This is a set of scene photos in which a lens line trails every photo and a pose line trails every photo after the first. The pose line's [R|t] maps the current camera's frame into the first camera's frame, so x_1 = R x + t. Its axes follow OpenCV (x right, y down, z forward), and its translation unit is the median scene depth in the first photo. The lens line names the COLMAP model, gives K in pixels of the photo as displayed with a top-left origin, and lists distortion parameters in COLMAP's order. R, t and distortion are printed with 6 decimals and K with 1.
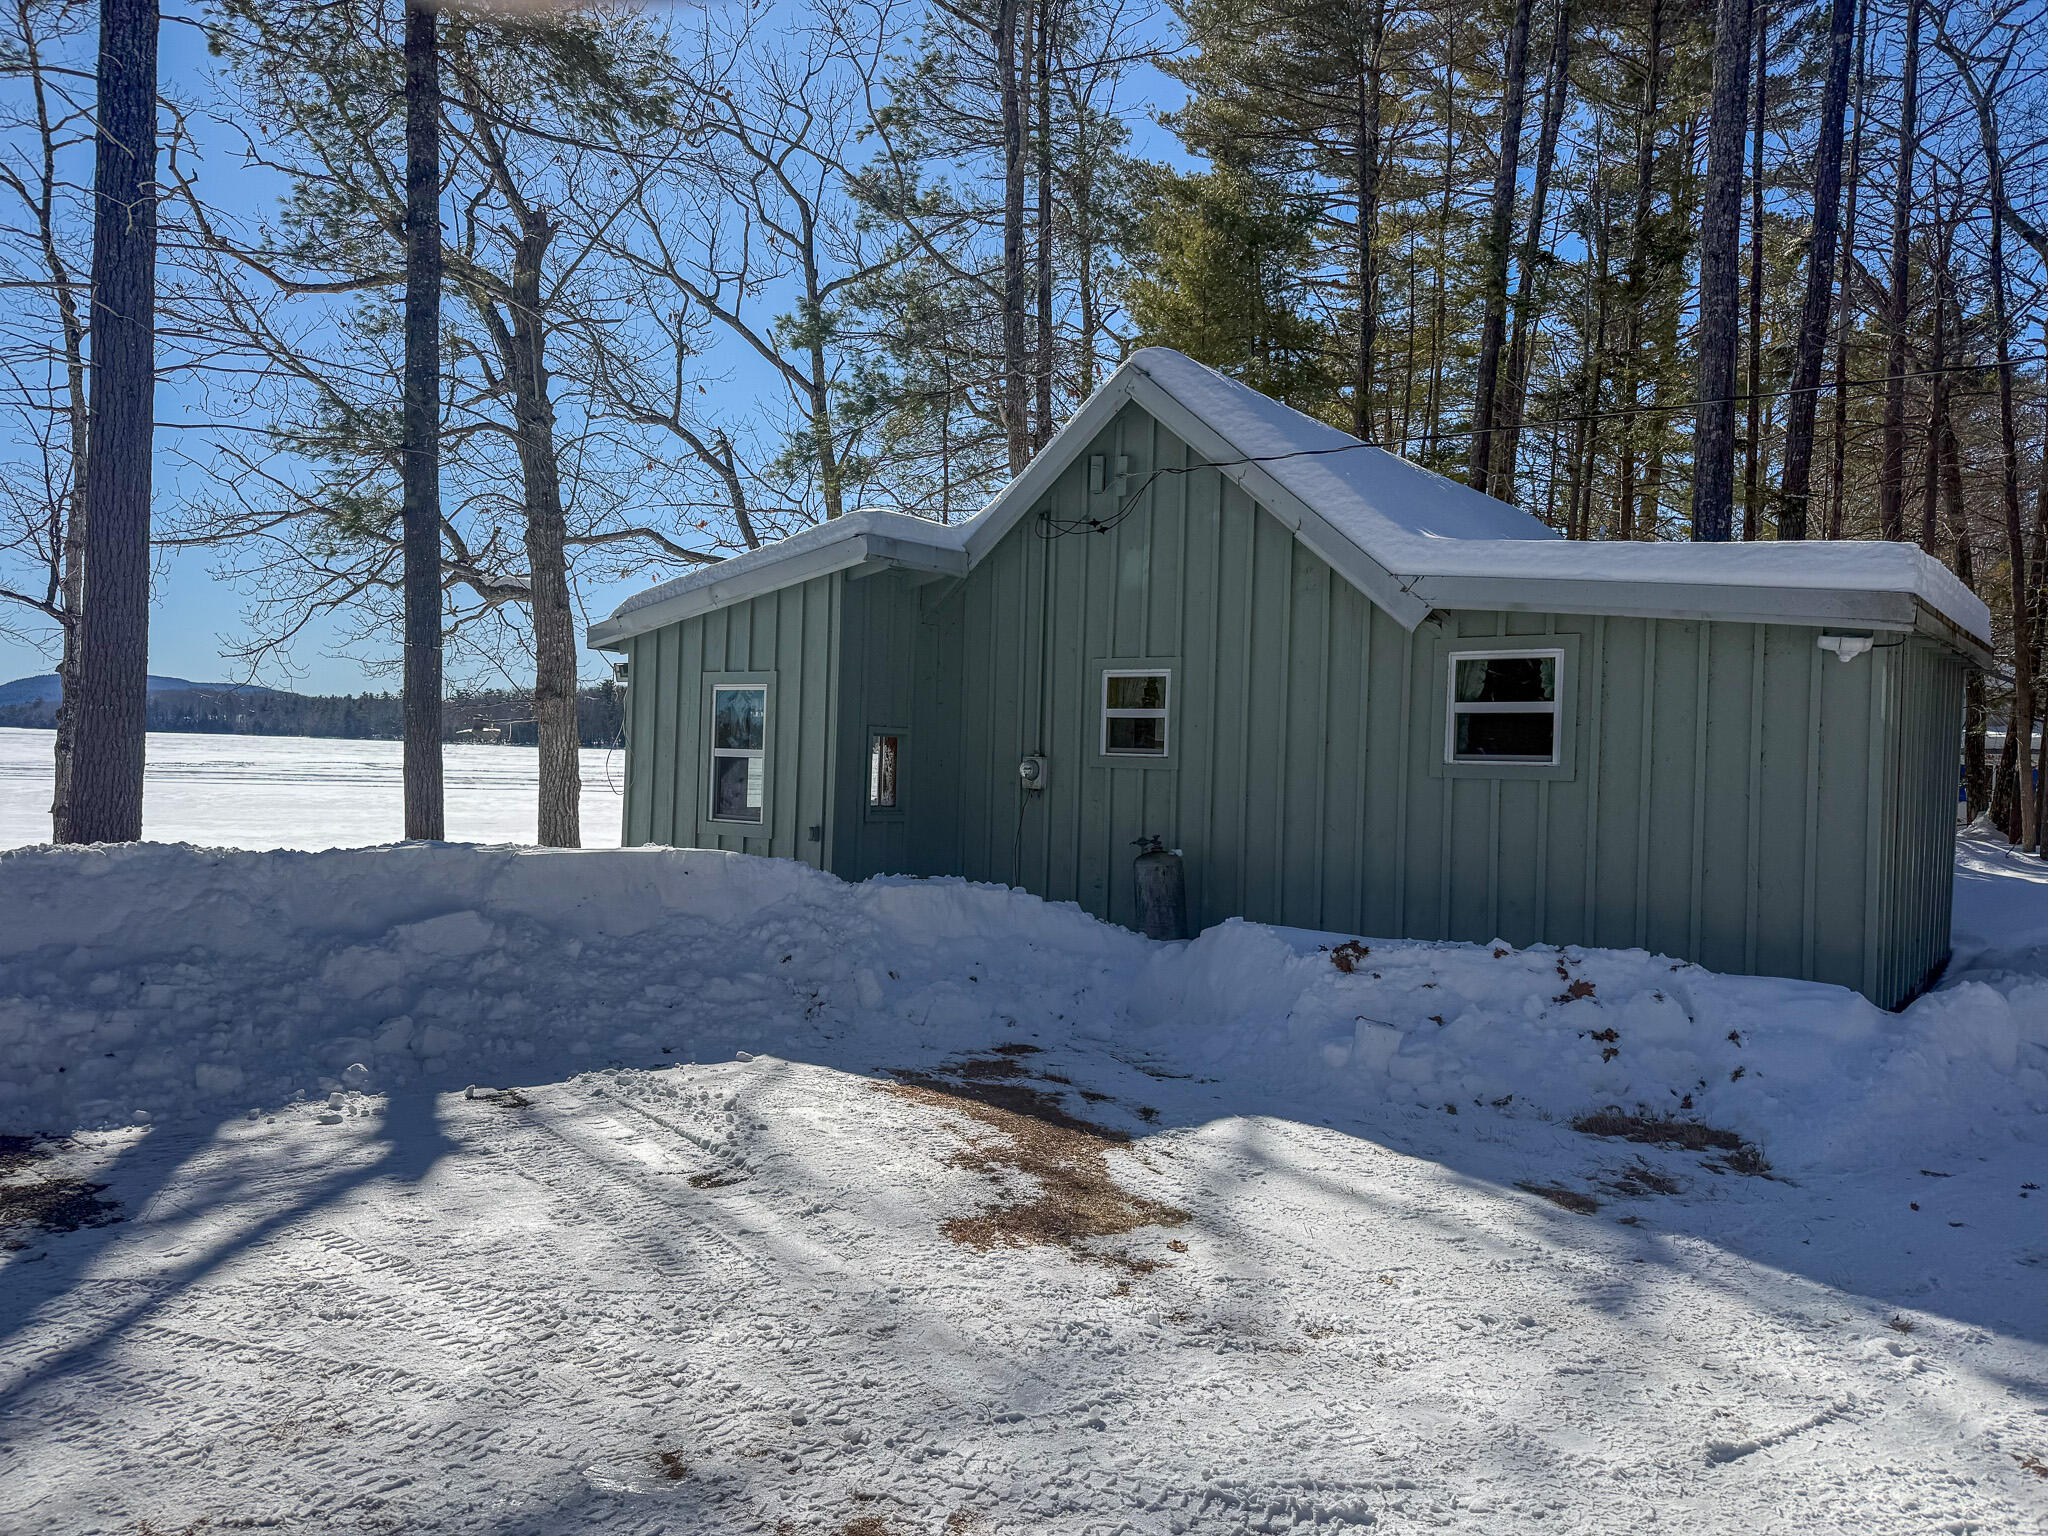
lens RADIAL K [[1431.3, 0, 1014.3], [0, 1431.3, 773.0], [0, 0, 1]] dist [0.046688, -0.049965]
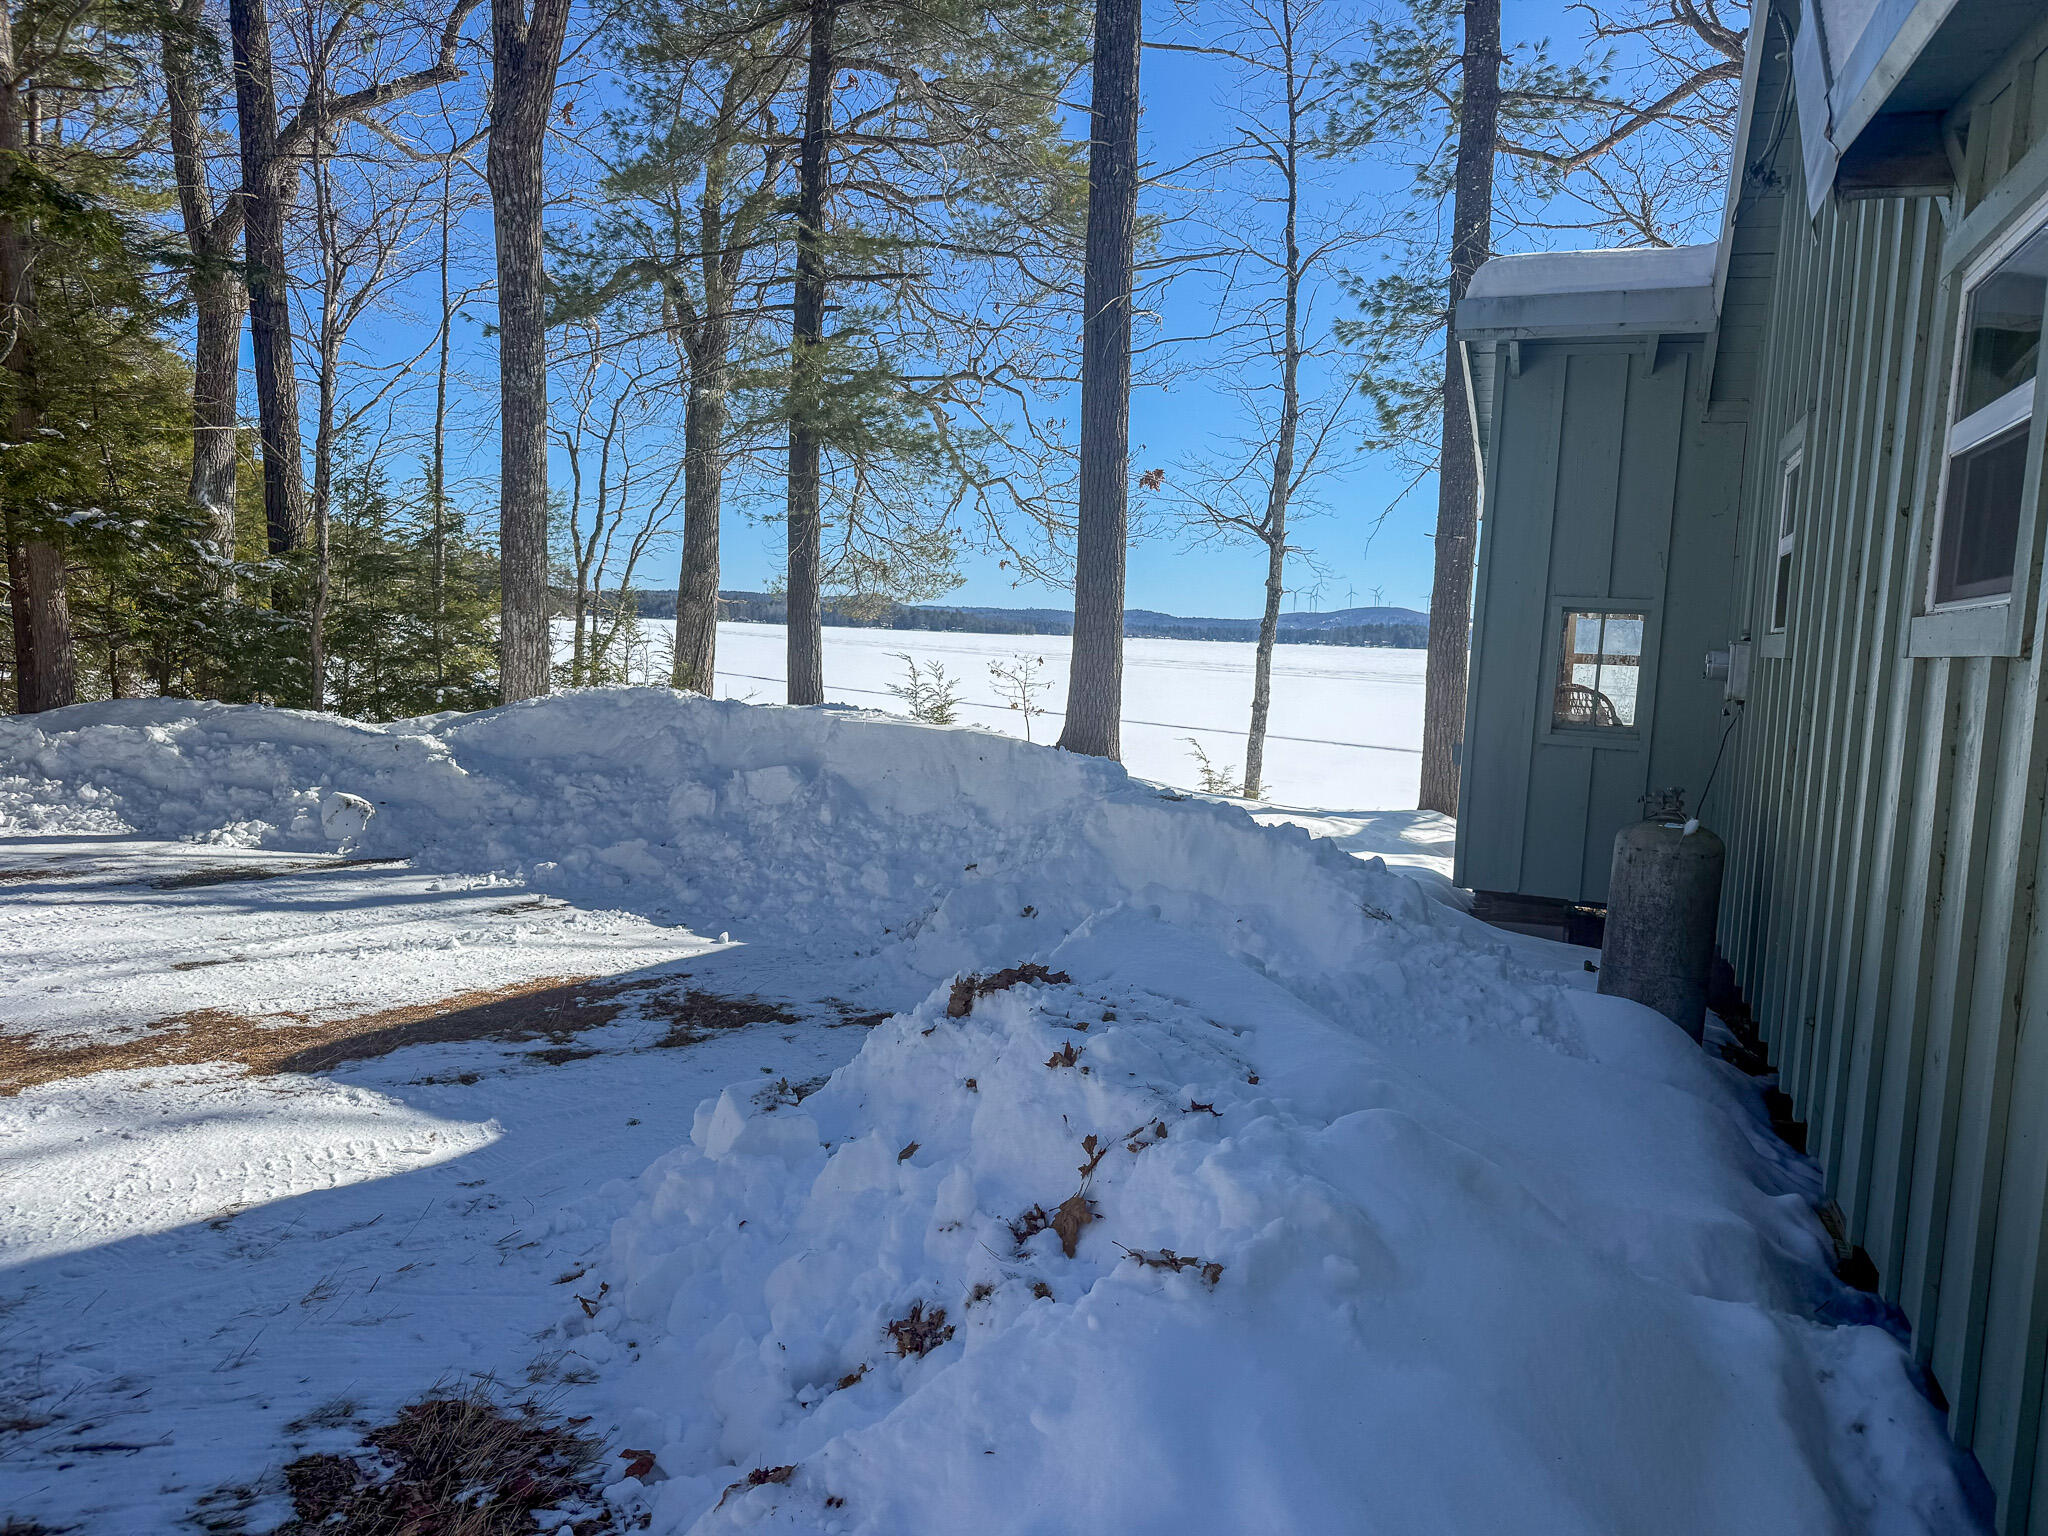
lens RADIAL K [[1433.0, 0, 1028.4], [0, 1433.0, 780.9], [0, 0, 1]] dist [0.037868, -0.046746]
pose [[0.292465, 0.082336, -0.952725, 0.581543], [-0.045382, 0.996359, 0.072176, 0.018069], [0.955199, 0.022128, 0.295137, 0.725541]]
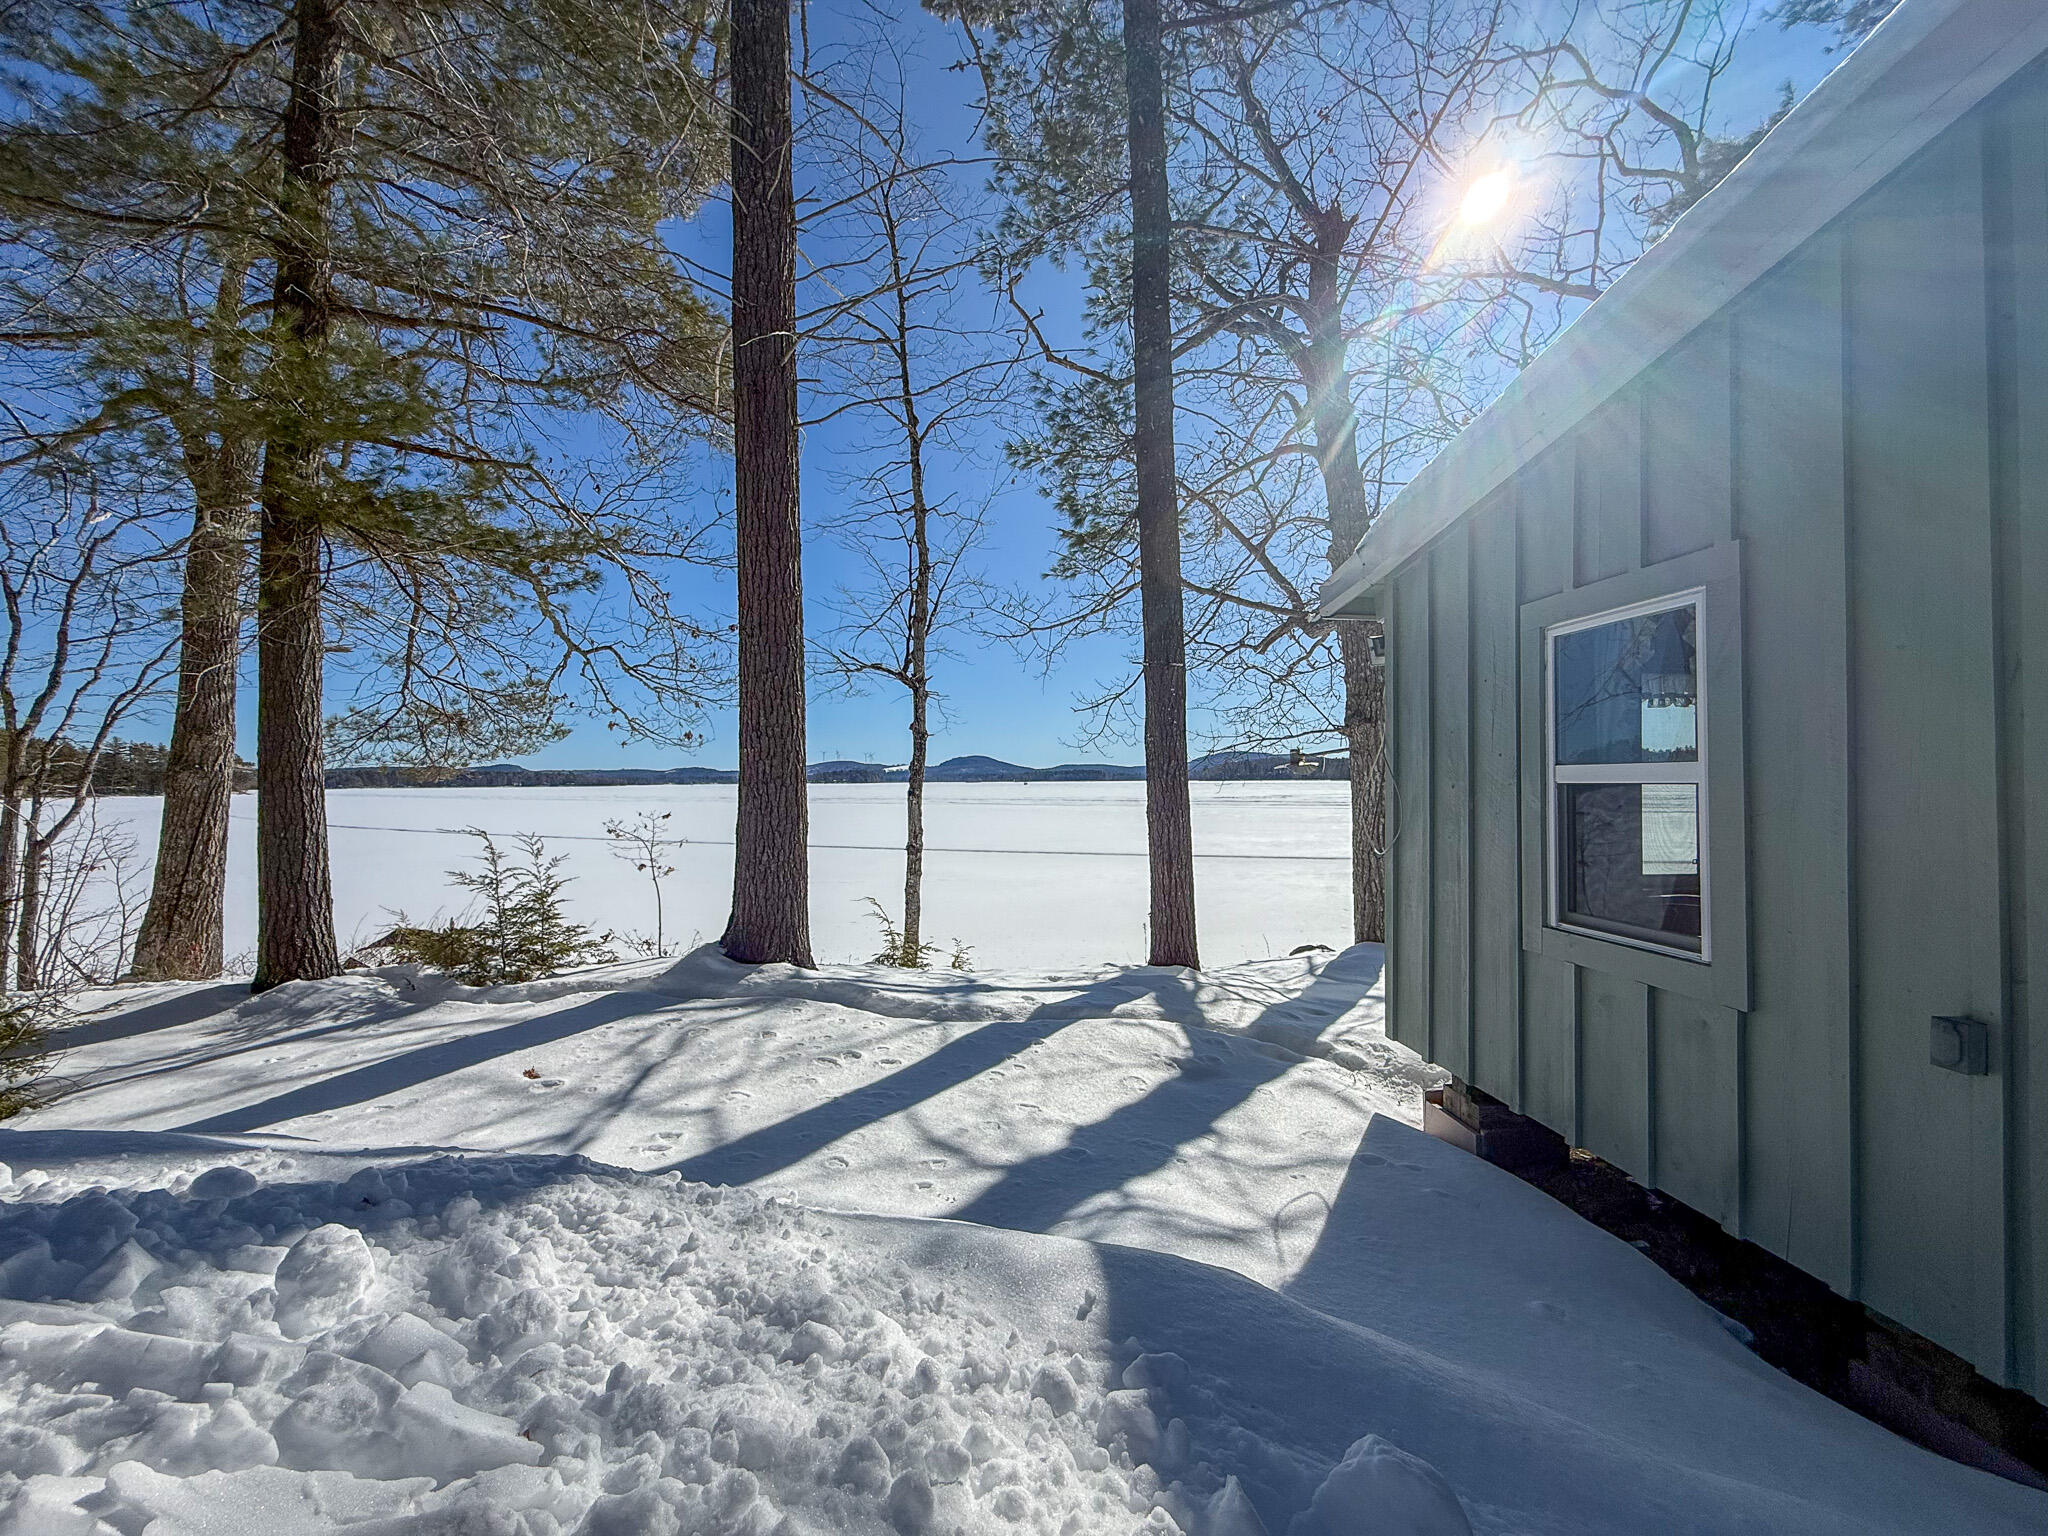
lens RADIAL K [[812.8, 0, 1015.5], [0, 812.8, 767.5], [0, 0, 1]] dist [-0.000057, -0.000084]
pose [[0.678274, -0.046750, -0.733320, -0.183117], [0.018120, 0.998735, -0.046910, -0.010592], [0.734586, 0.018530, 0.678263, 0.925447]]
